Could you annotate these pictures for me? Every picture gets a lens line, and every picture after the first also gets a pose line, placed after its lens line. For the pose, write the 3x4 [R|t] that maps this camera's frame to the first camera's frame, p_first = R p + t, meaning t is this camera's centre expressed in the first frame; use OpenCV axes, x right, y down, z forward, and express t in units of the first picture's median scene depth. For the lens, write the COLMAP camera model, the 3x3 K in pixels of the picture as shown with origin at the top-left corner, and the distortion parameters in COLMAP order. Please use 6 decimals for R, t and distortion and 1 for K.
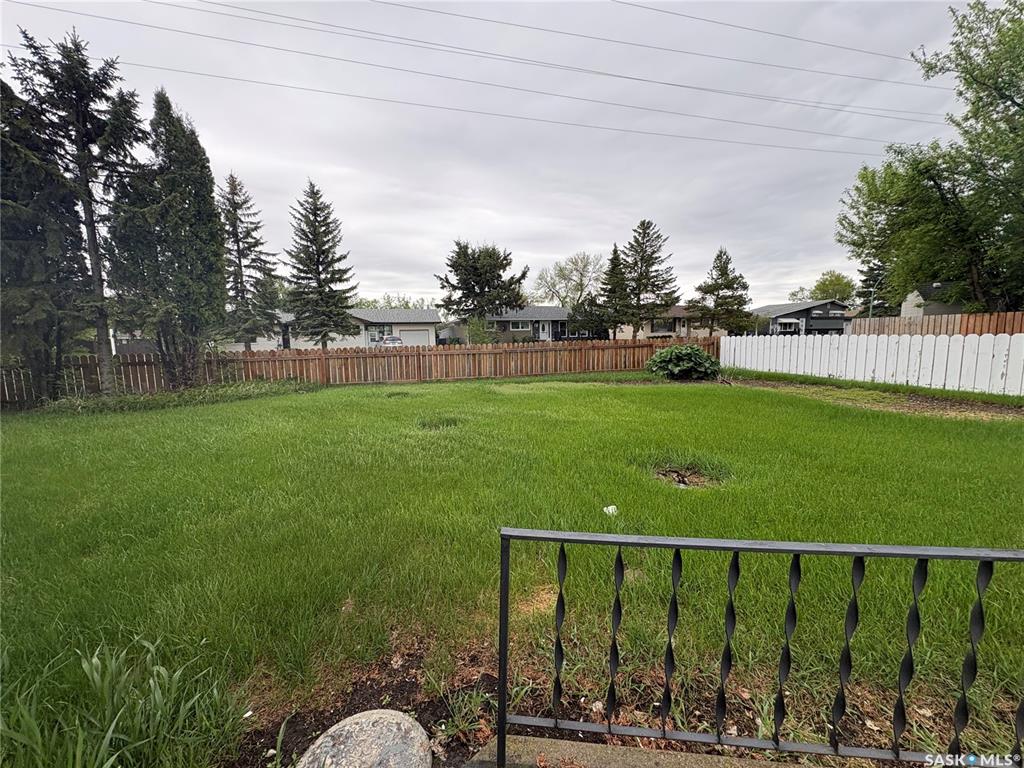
lens RADIAL K [[407.5, 0, 512.0], [0, 407.5, 384.0], [0, 0, 1]] dist [-0.000204, 0.000258]
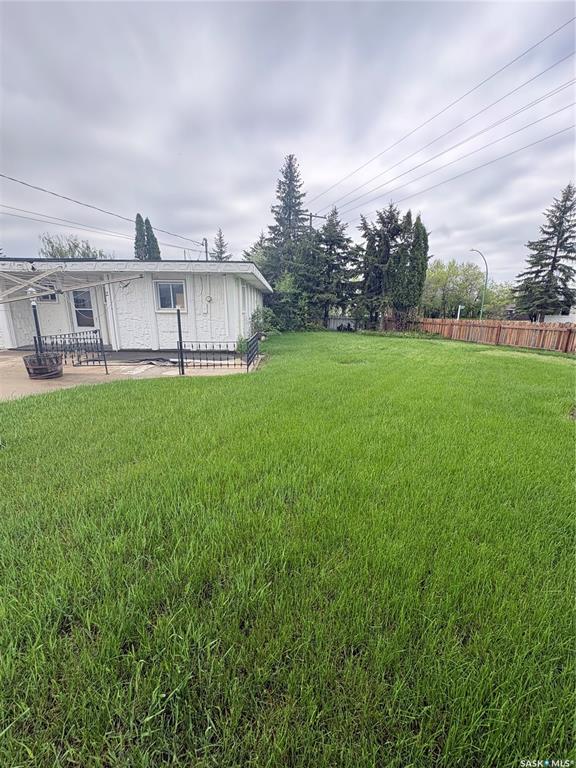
lens RADIAL K [[305.6, 0, 288.0], [0, 305.6, 384.0], [0, 0, 1]] dist [-0.000204, 0.000258]
pose [[0.105448, 0.254933, -0.961192, 0.317725], [-0.131455, 0.961672, 0.240639, -0.014462], [0.985698, 0.100979, 0.134919, 0.035725]]
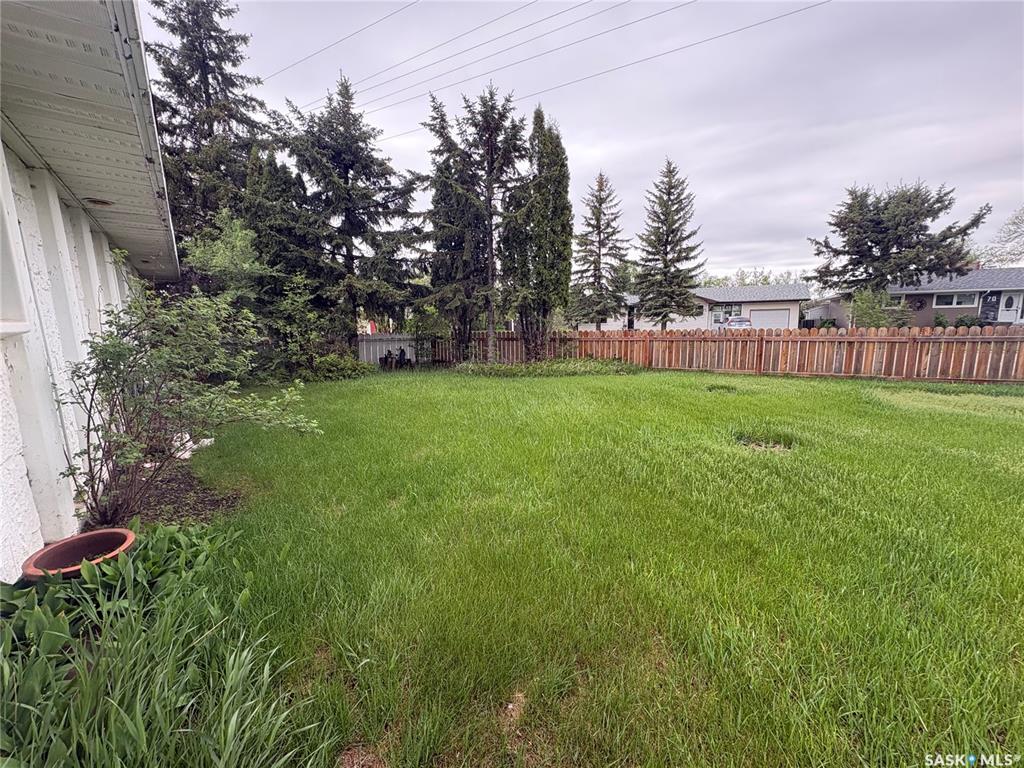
lens RADIAL K [[405.9, 0, 512.0], [0, 405.9, 384.0], [0, 0, 1]] dist [0.001121, -0.000095]
pose [[0.697017, 0.113117, -0.708076, 0.001638], [-0.080242, 0.993581, 0.079738, -0.004258], [0.712551, 0.001238, 0.701619, 0.036715]]
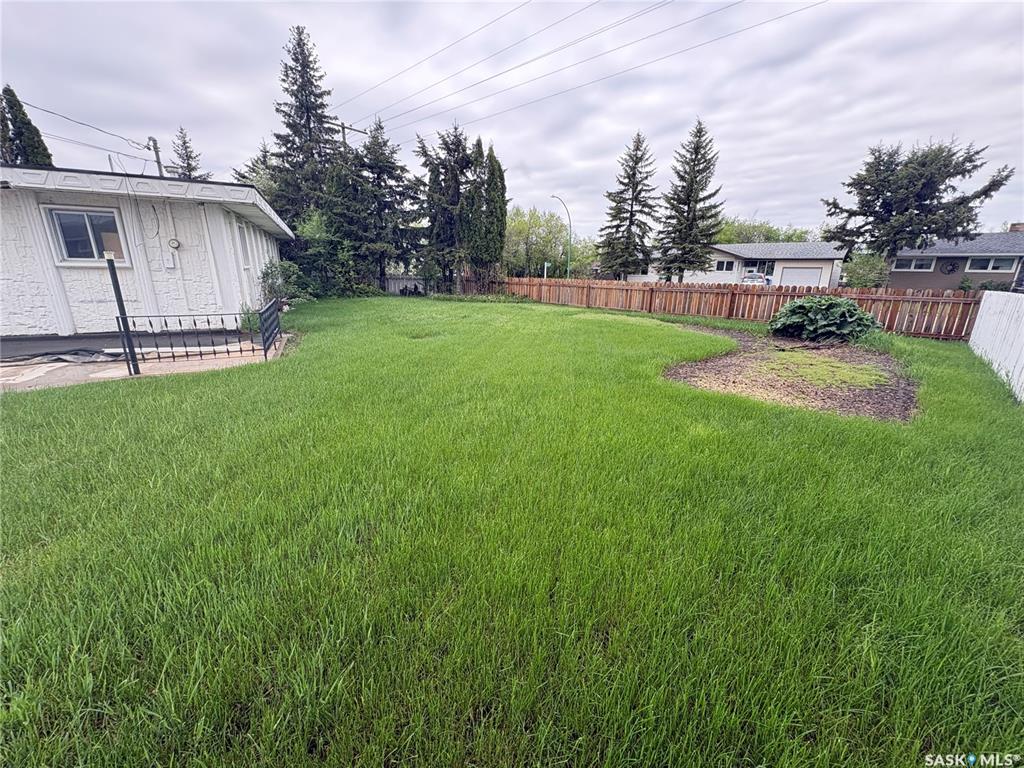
lens RADIAL K [[407.5, 0, 512.0], [0, 407.5, 384.0], [0, 0, 1]] dist [-0.000204, 0.000258]
pose [[0.502975, 0.259577, -0.824401, 0.314670], [-0.129887, 0.965704, 0.224823, -0.012203], [0.854486, -0.006001, 0.519440, 0.035091]]
